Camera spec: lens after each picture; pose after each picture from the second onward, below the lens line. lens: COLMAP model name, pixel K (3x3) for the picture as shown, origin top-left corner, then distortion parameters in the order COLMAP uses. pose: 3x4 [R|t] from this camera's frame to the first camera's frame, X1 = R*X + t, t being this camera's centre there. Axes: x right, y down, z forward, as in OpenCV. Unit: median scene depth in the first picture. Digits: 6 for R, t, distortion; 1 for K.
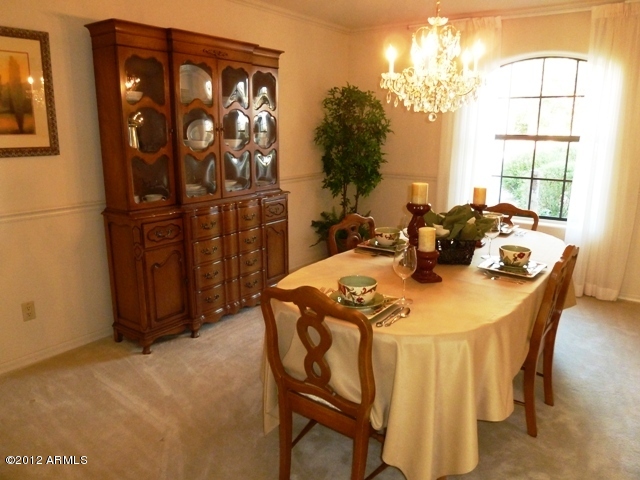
lens RADIAL K [[470.7, 0, 320.0], [0, 470.7, 240.0], [0, 0, 1]] dist [-0.057242, -0.005343]
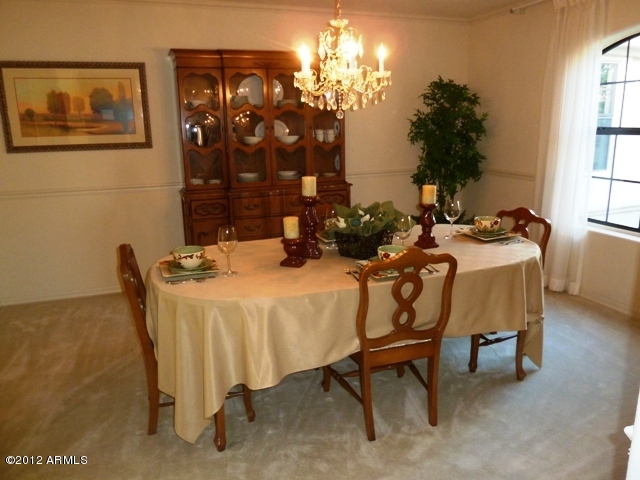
lens RADIAL K [[470.7, 0, 320.0], [0, 470.7, 240.0], [0, 0, 1]] dist [-0.057242, -0.005343]
pose [[0.832572, 0.114281, -0.542000, 0.659246], [-0.105674, 0.993284, 0.047108, -0.024774], [0.543744, 0.018054, 0.839057, 0.078228]]
